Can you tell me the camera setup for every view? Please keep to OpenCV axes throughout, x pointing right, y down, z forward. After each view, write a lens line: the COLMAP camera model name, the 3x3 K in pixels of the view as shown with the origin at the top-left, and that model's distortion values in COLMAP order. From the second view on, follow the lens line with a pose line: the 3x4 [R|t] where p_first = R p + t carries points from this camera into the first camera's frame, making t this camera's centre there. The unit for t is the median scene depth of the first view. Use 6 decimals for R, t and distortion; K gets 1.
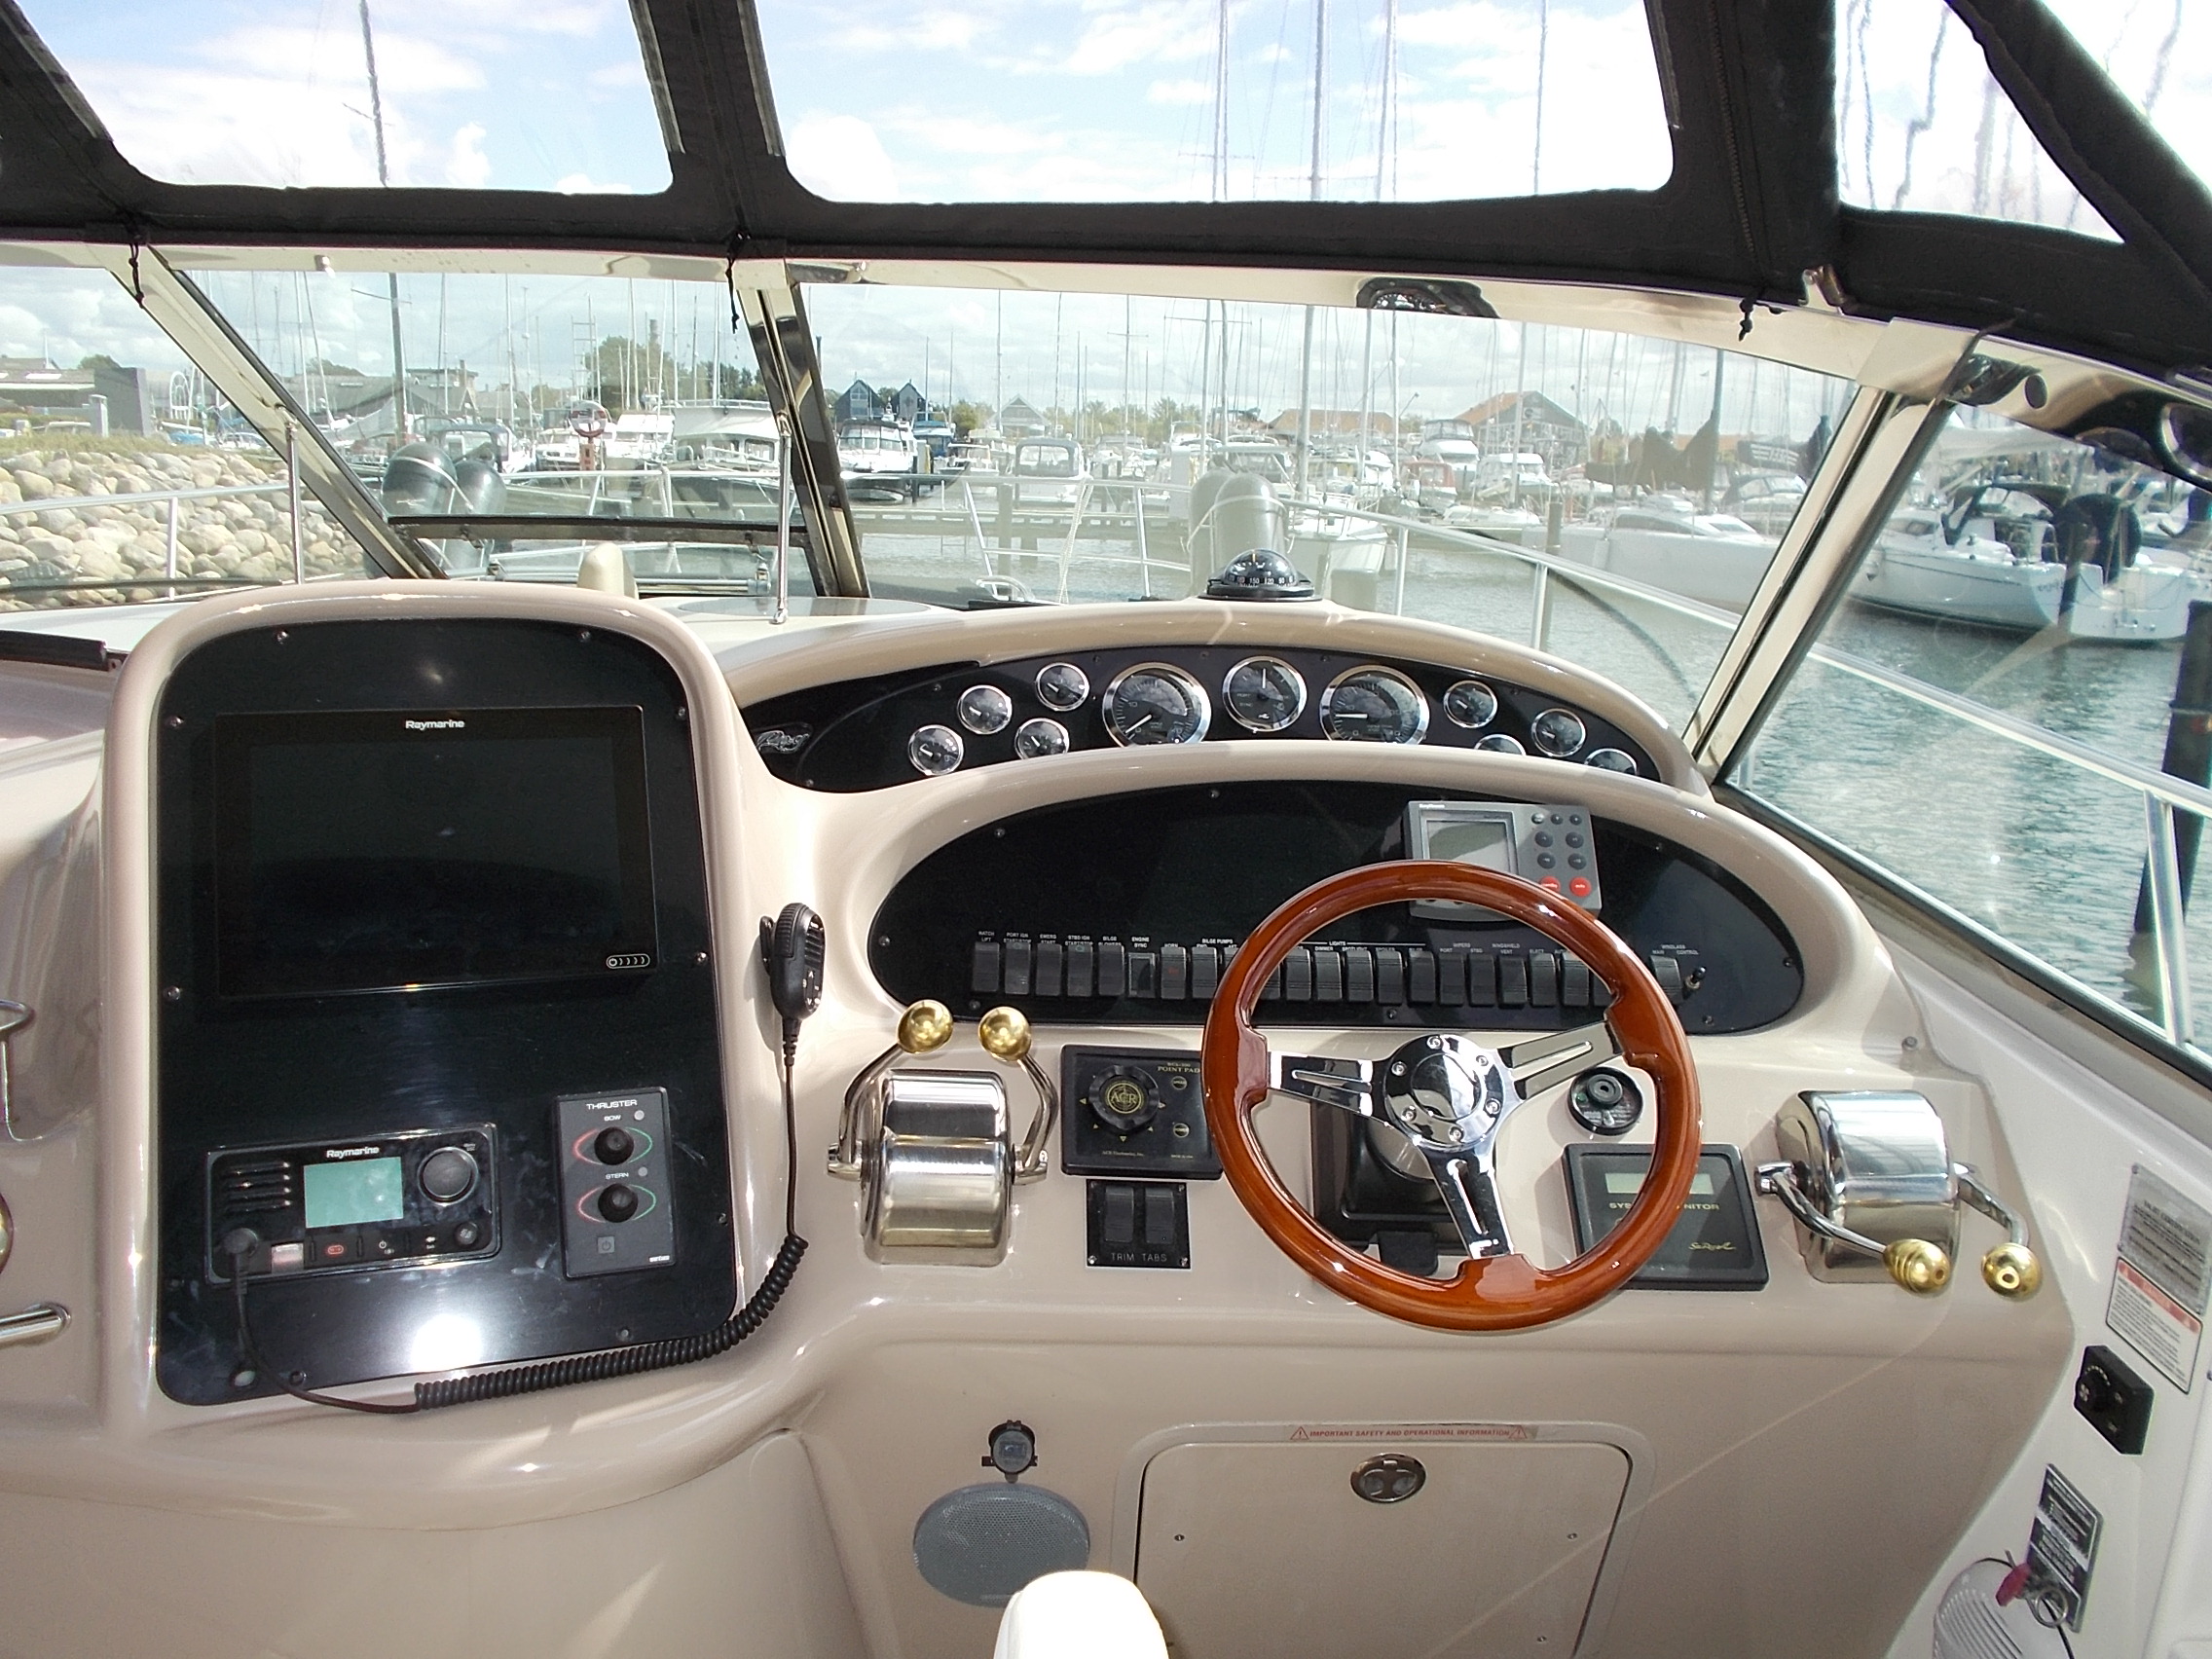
lens RADIAL K [[1772.7, 0, 1106.0], [0, 1772.7, 829.5], [0, 0, 1]] dist [-0.008800, 0.011652]
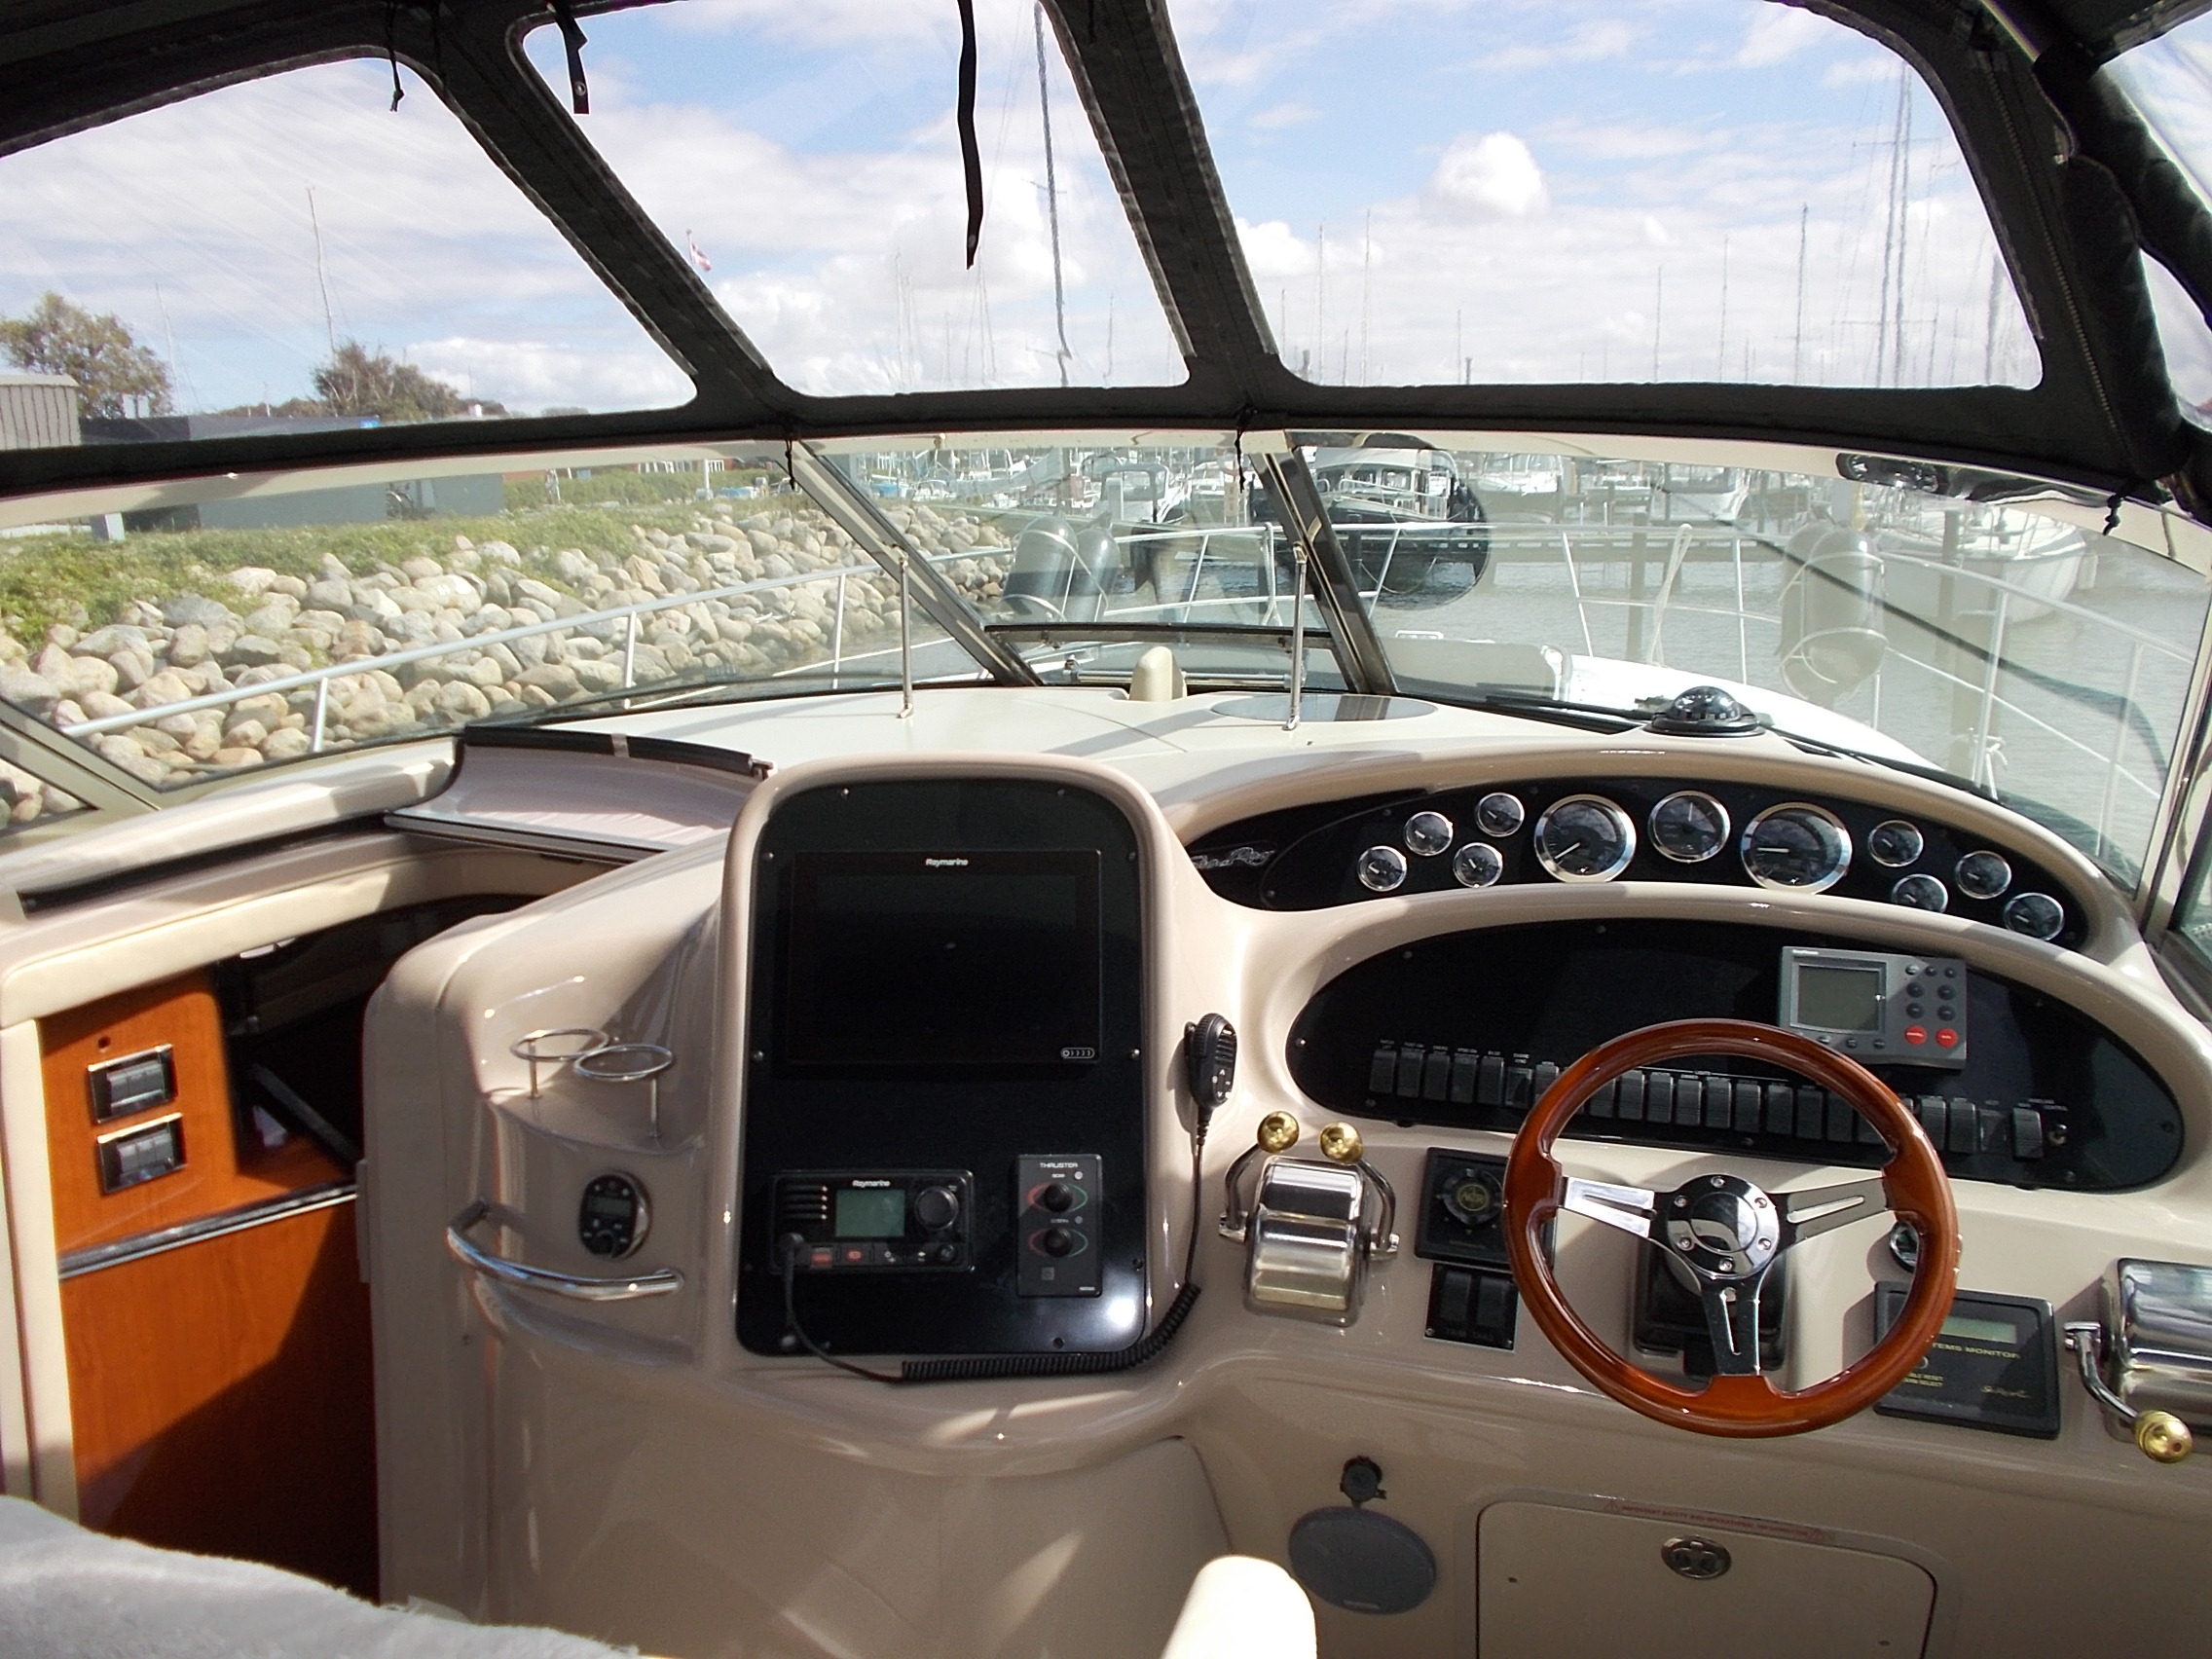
lens RADIAL K [[1758.3, 0, 1136.5], [0, 1758.3, 870.8], [0, 0, 1]] dist [0.005790, 0.003903]
pose [[0.944128, 0.040423, -0.327090, 0.160734], [-0.036882, 0.999175, 0.017025, -0.071826], [0.327508, -0.004010, 0.944840, -0.163992]]
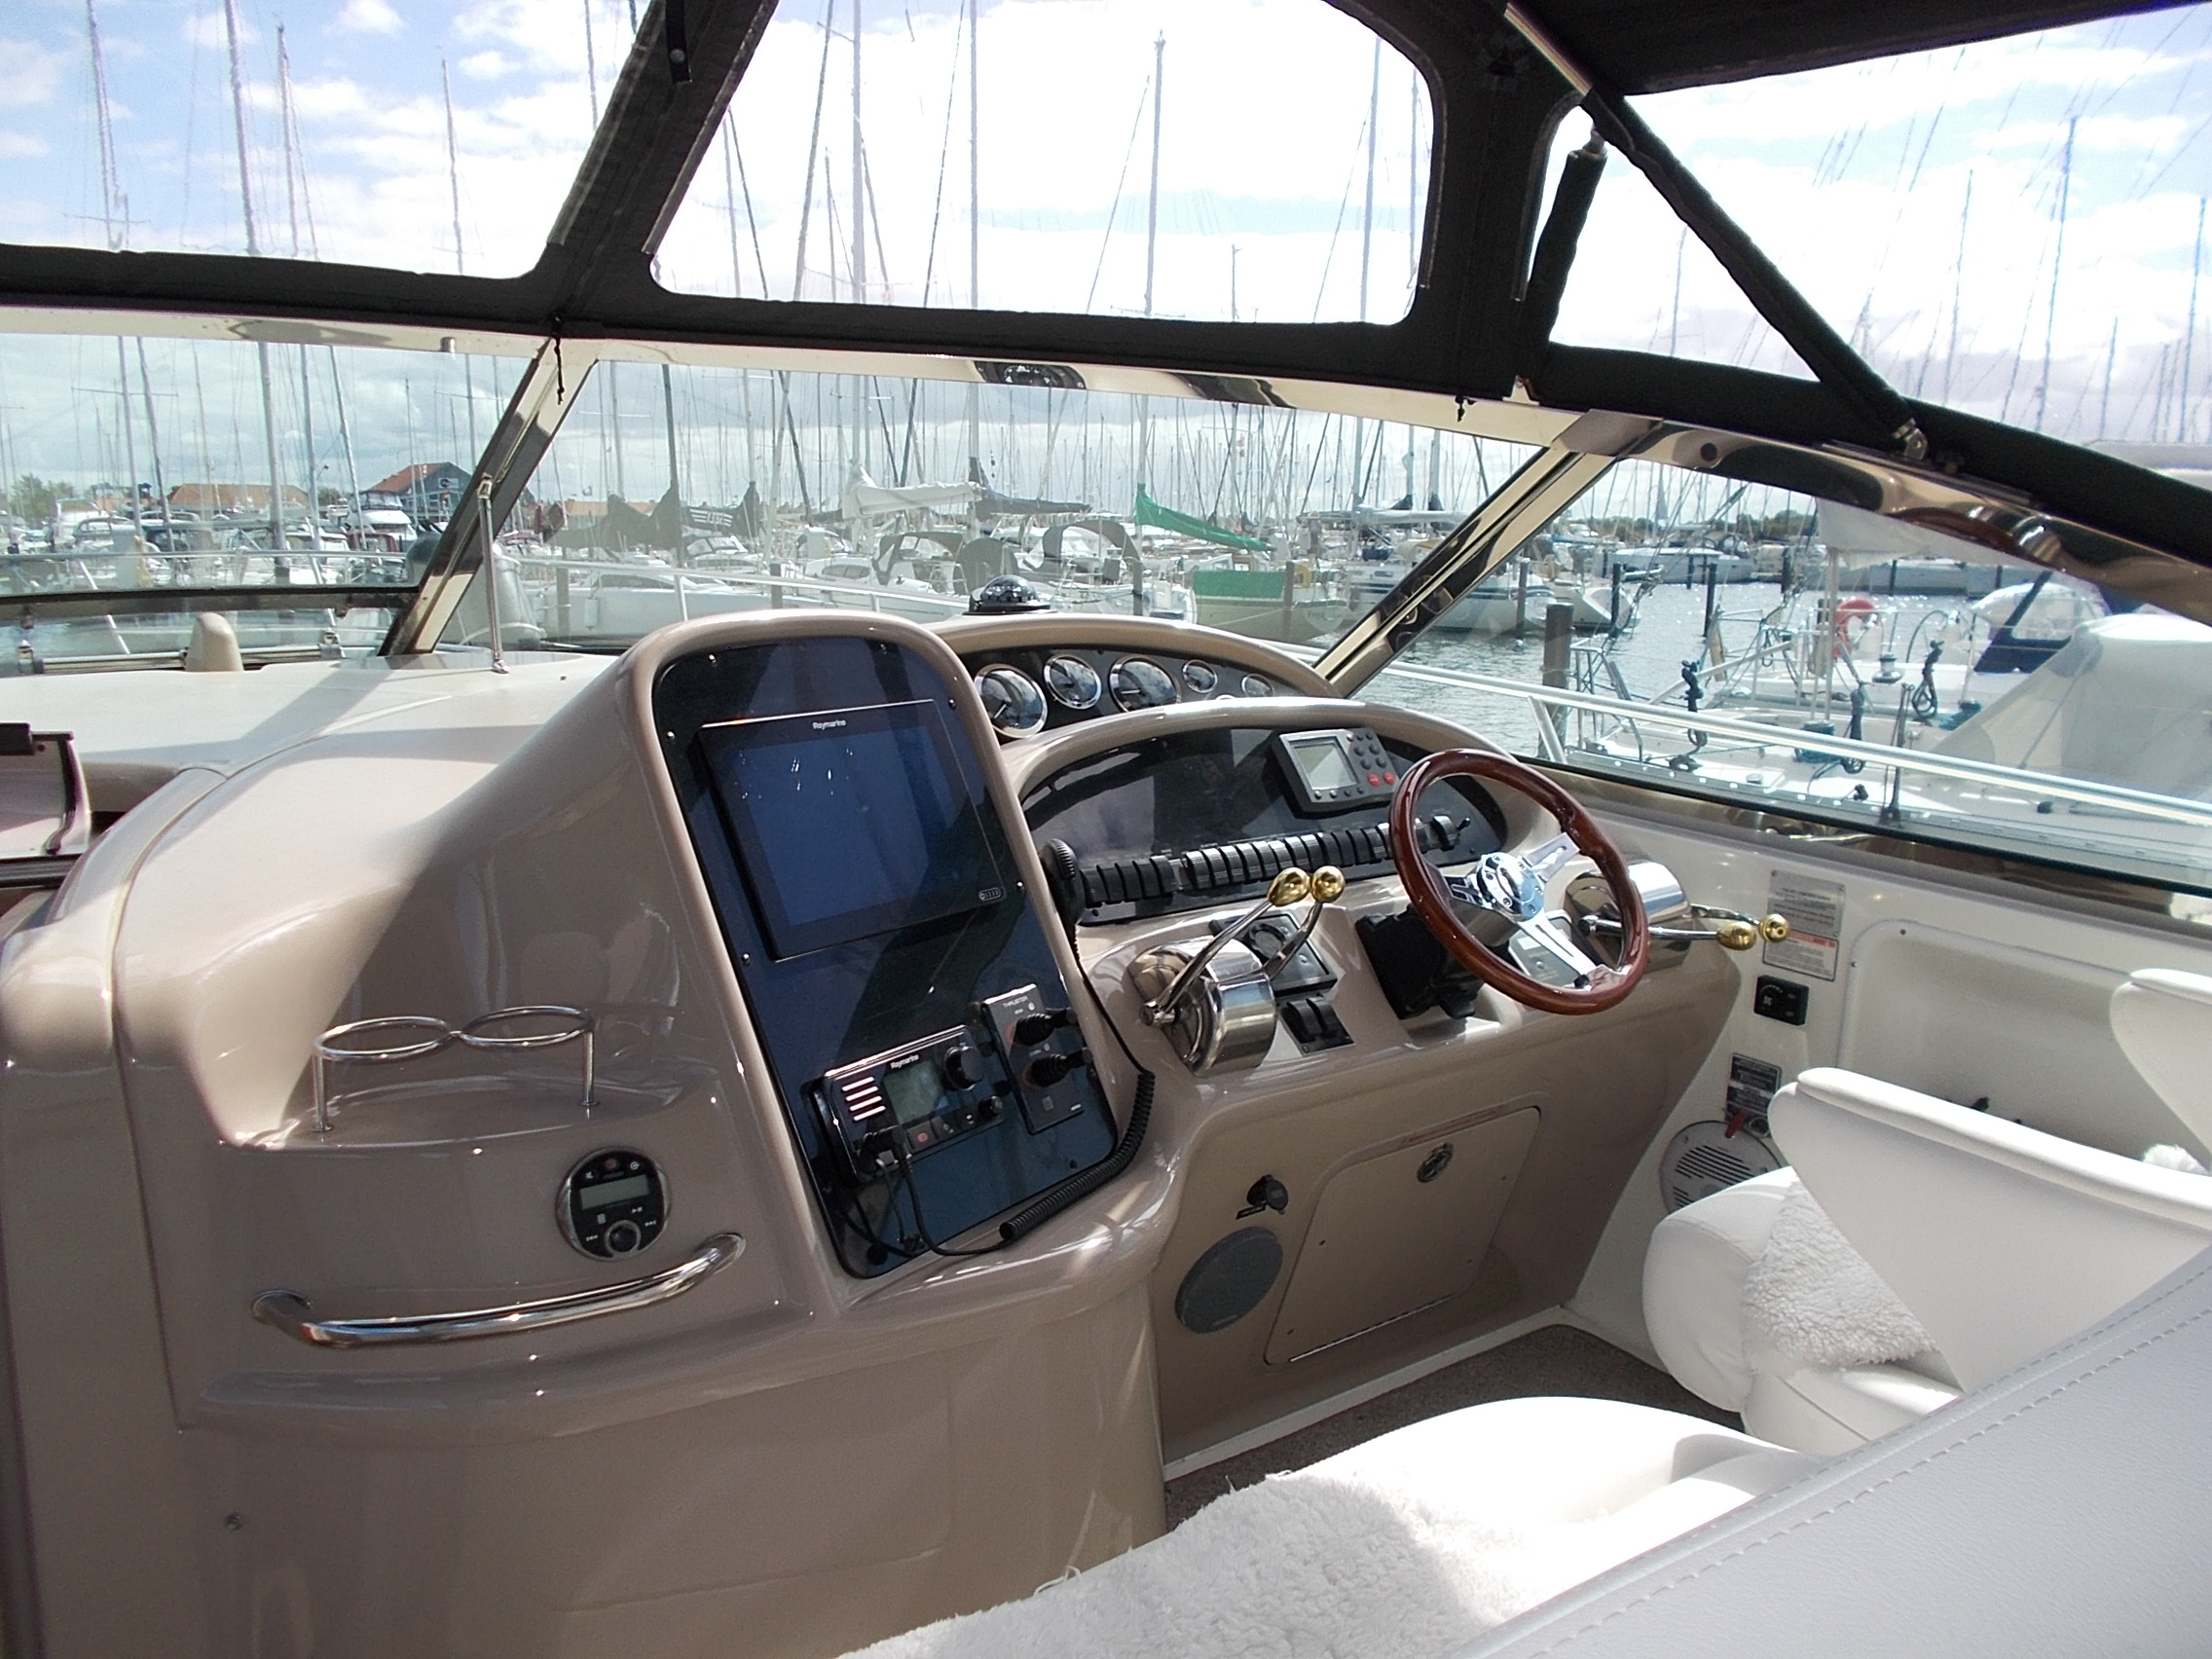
lens RADIAL K [[1643.6, 0, 1063.4], [0, 1643.6, 828.2], [0, 0, 1]] dist [-0.035829, 0.001172]
pose [[0.833915, -0.125068, 0.537535, -0.753529], [0.136759, 0.990436, 0.018279, 0.011503], [-0.534680, 0.058269, 0.843043, -0.028062]]
